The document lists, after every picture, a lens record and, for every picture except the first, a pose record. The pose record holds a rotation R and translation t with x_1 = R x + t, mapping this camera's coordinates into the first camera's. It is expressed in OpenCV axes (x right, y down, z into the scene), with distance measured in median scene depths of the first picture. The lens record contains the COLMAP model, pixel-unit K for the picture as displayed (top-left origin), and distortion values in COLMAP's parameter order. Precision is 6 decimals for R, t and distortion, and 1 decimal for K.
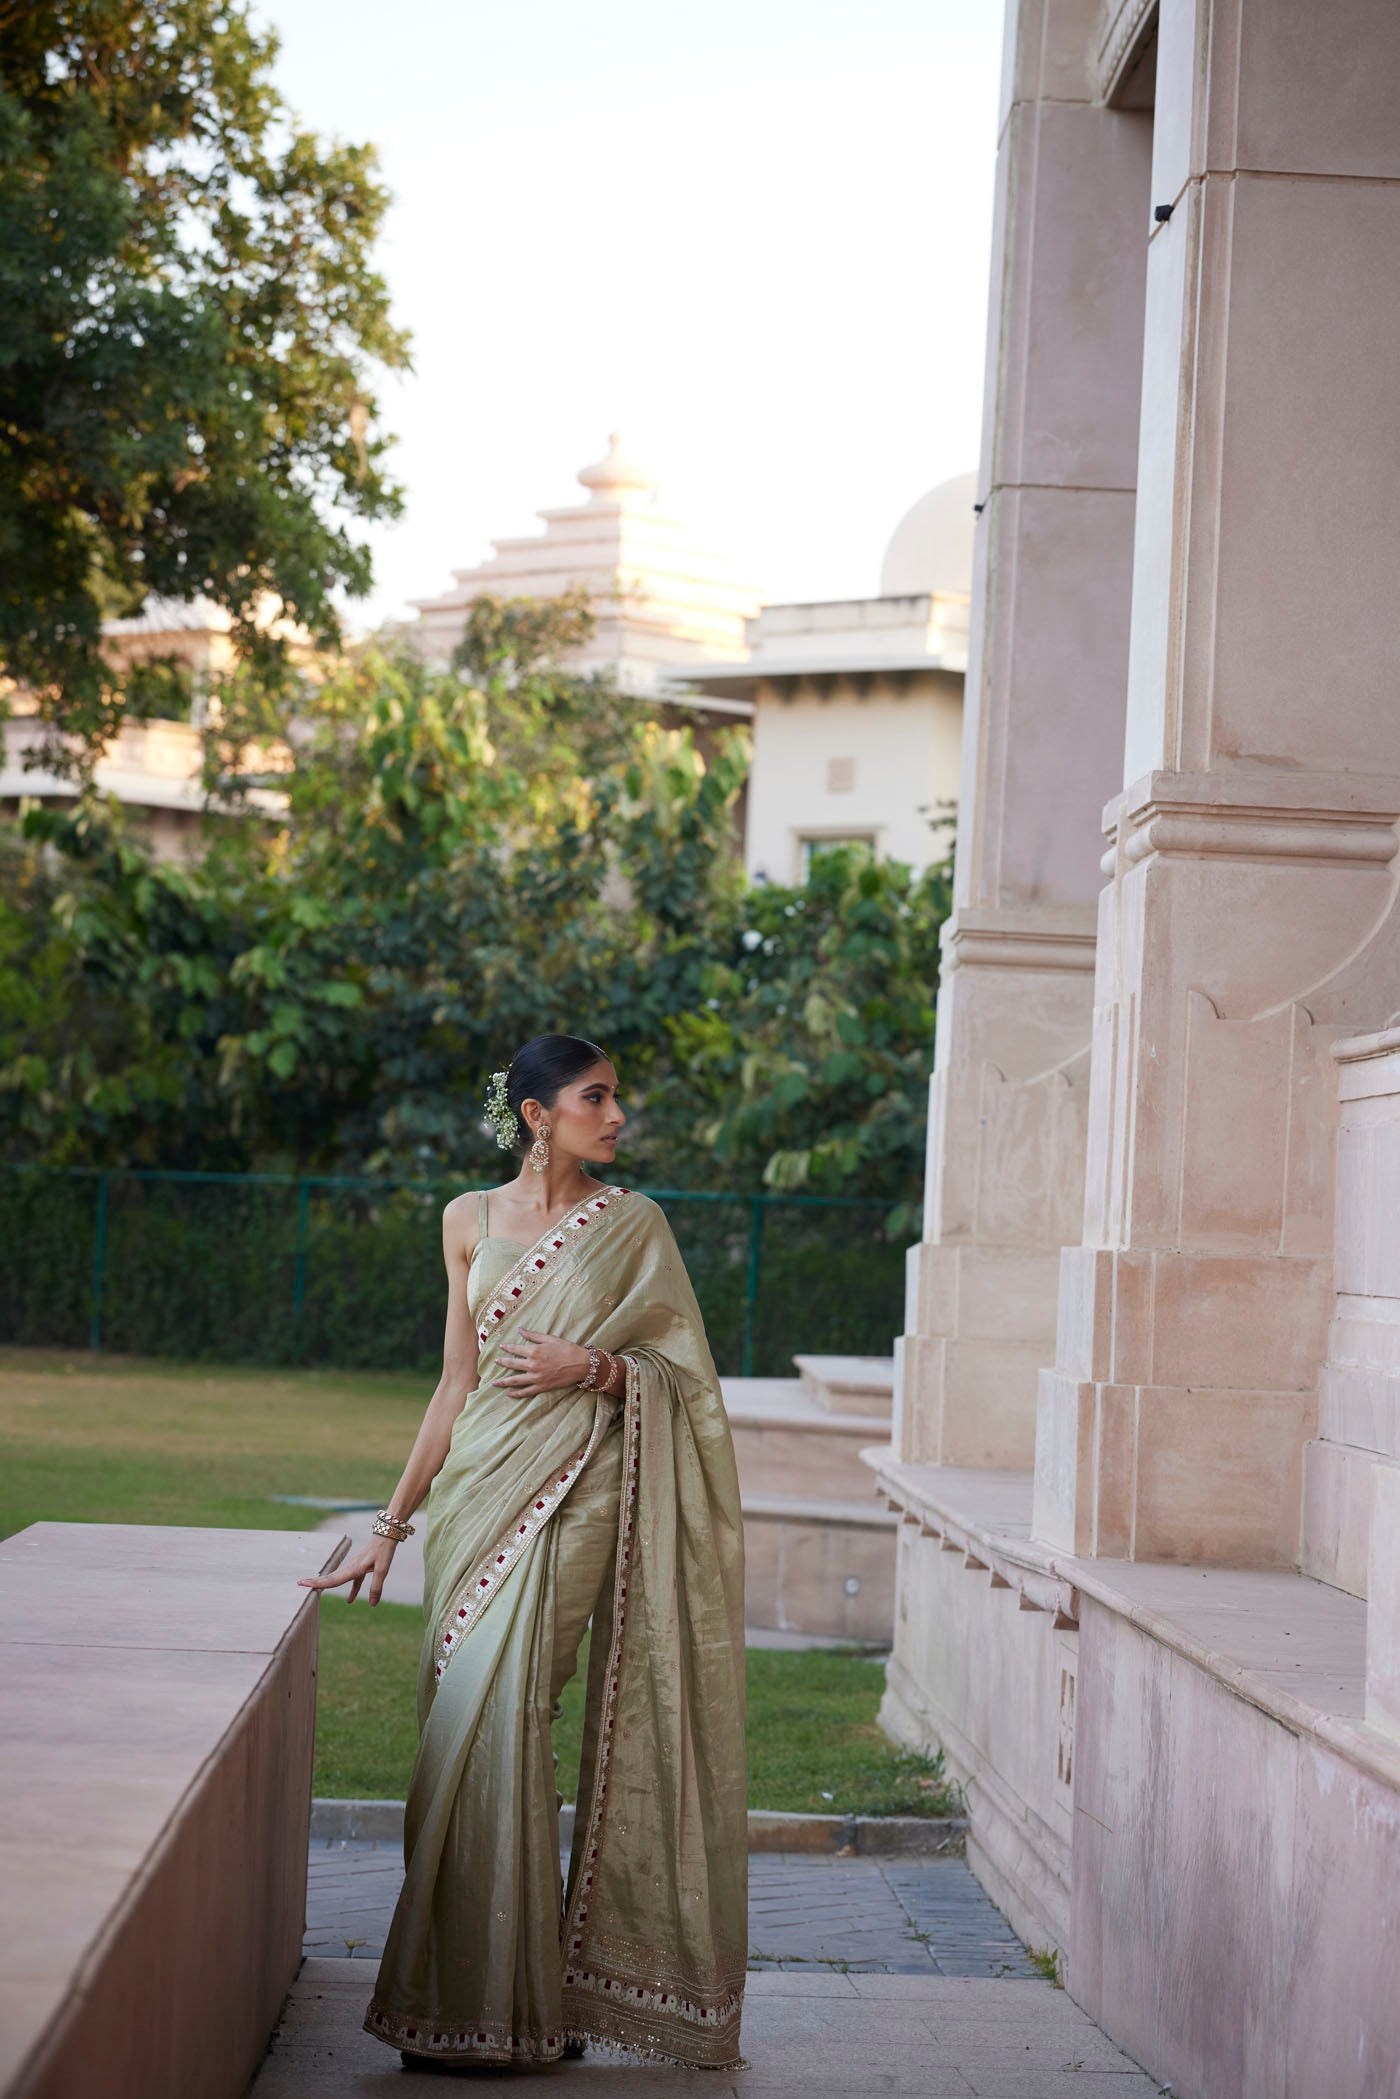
lens RADIAL K [[5129.5, 0, 688.7], [0, 5129.5, 1052.0], [0, 0, 1]] dist [-0.000453, -0.028047]
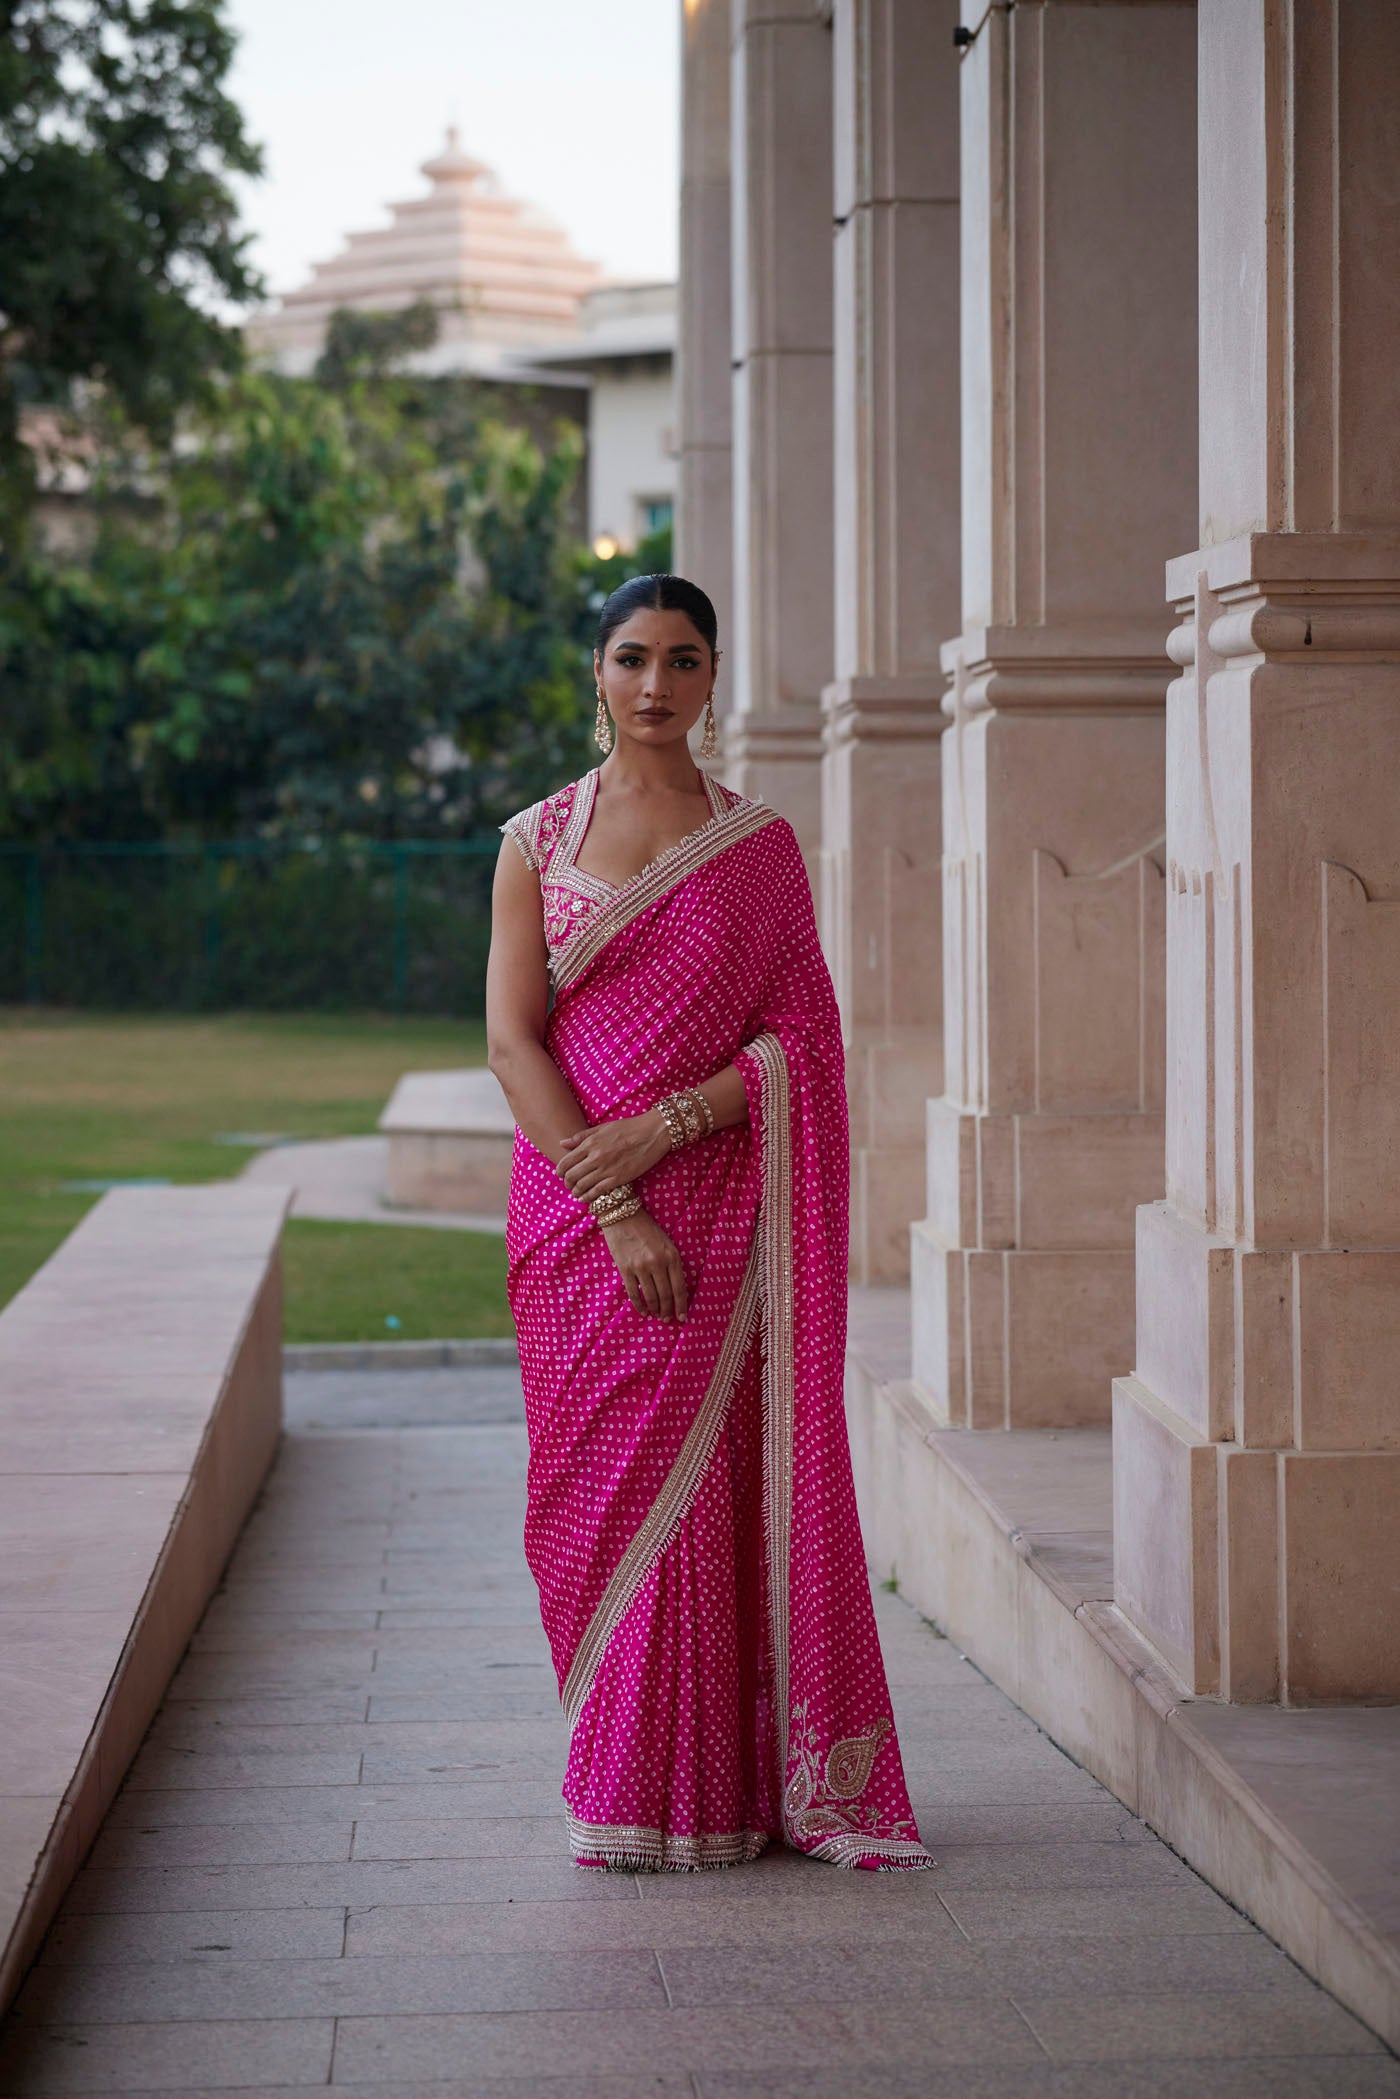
lens RADIAL K [[5101.3, 0, 700.0], [0, 5101.3, 1049.5], [0, 0, 1]] dist [0.057086, -0.397022]
pose [[0.998188, -0.056279, 0.021305, 0.006592], [0.054411, 0.995316, 0.079905, -0.015204], [-0.025703, -0.078600, 0.996575, -0.135000]]
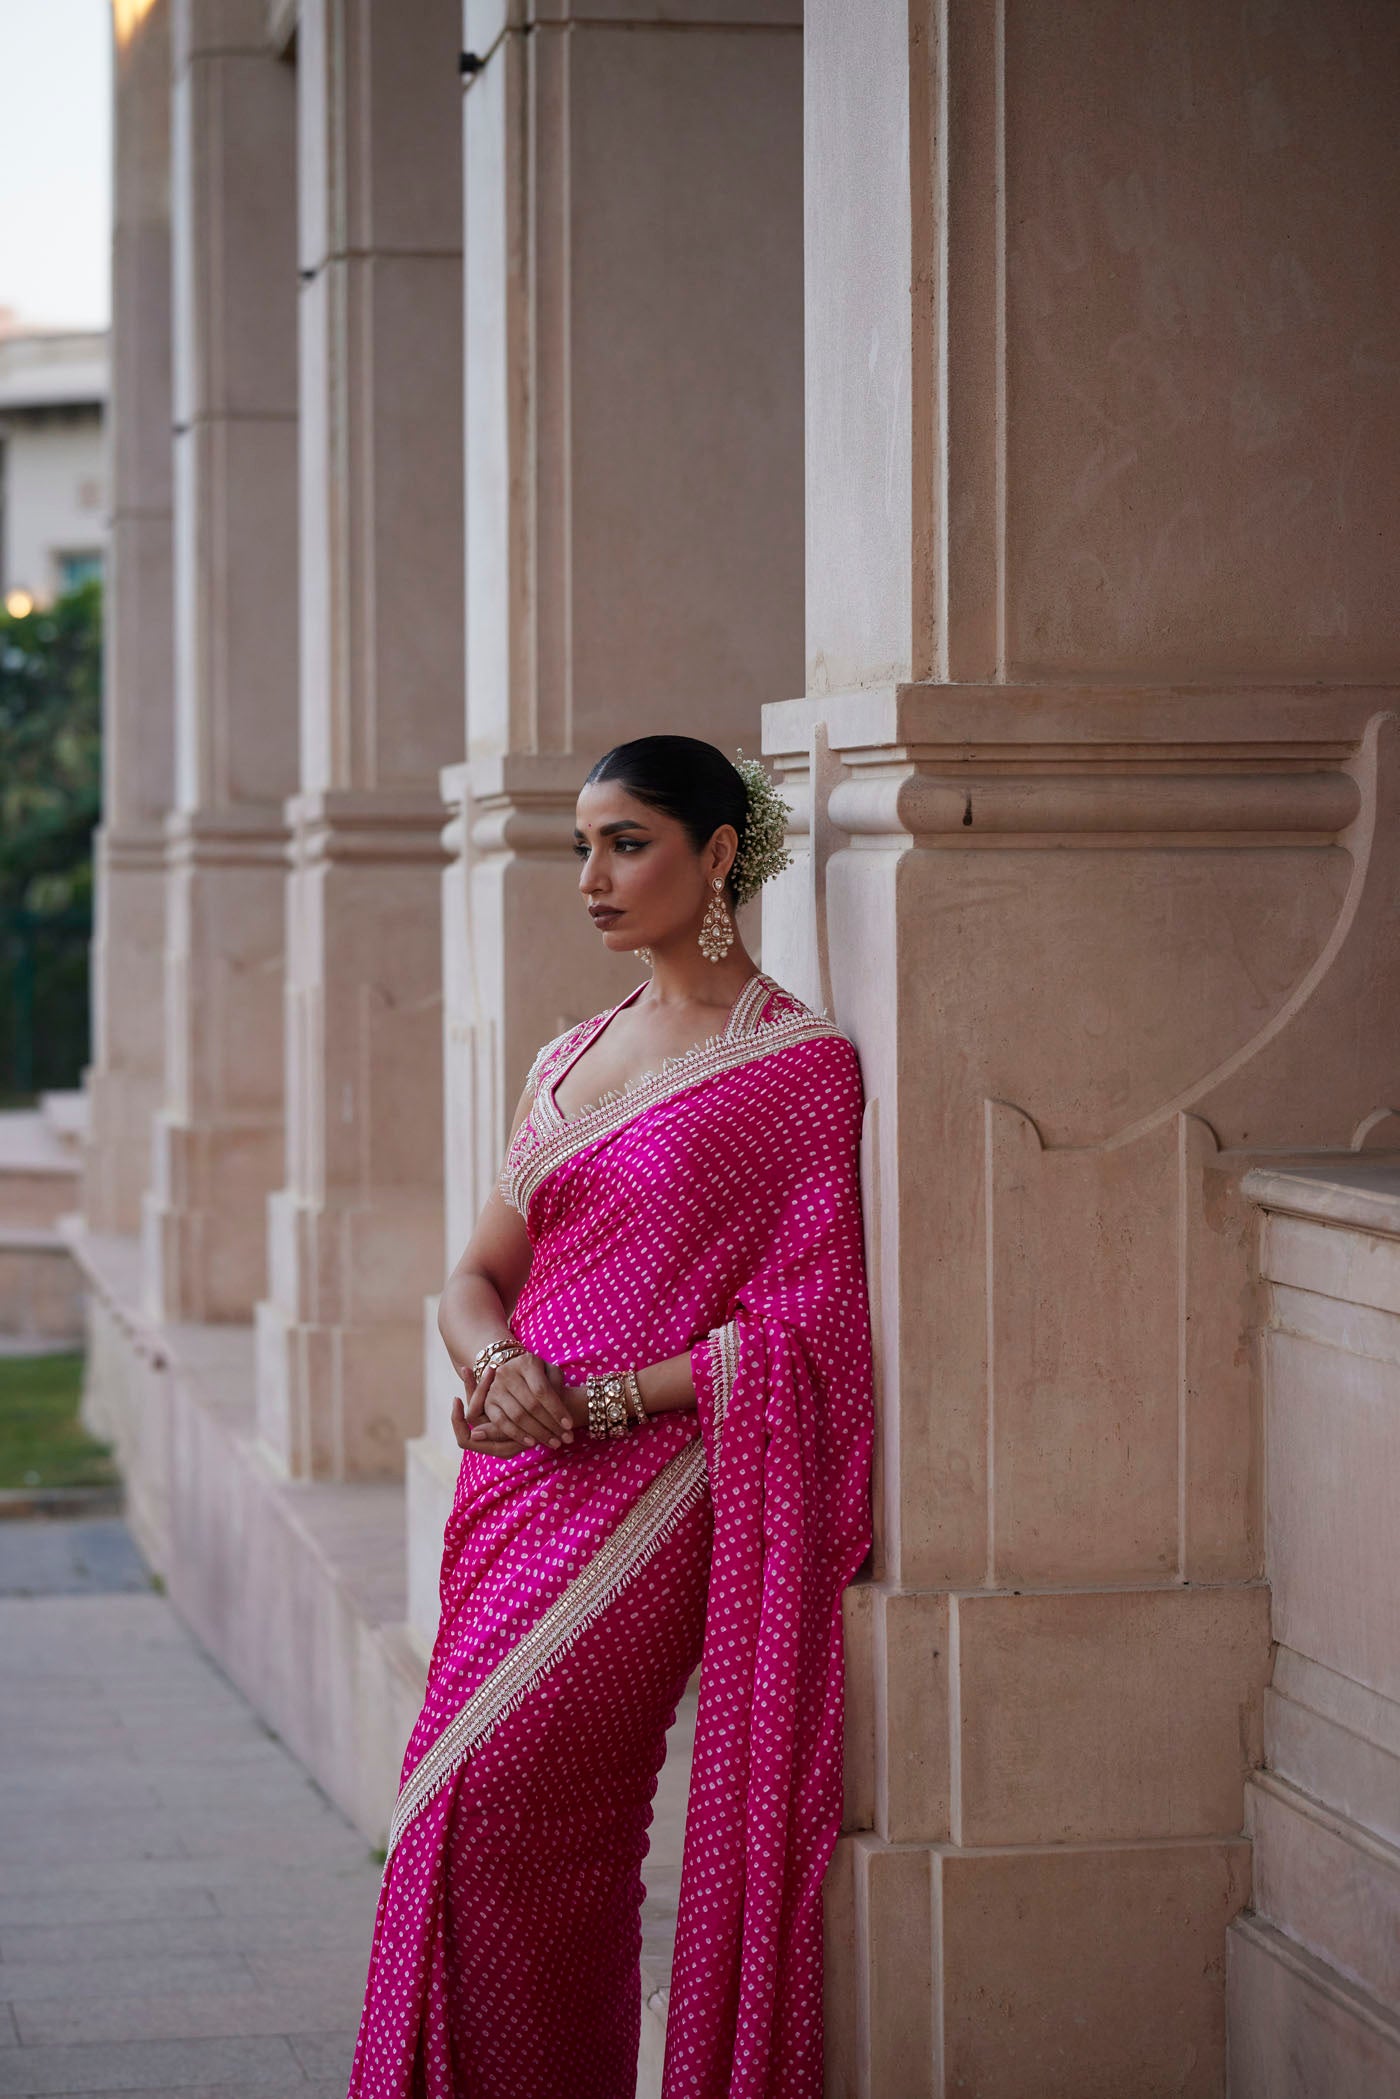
lens RADIAL K [[5101.3, 0, 700.0], [0, 5101.3, 1049.5], [0, 0, 1]] dist [0.057086, -0.397022]
pose [[0.989110, -0.056310, 0.135977, 0.005798], [0.046252, 0.996032, 0.076028, -0.017952], [-0.139719, -0.068911, 0.987790, -0.104304]]
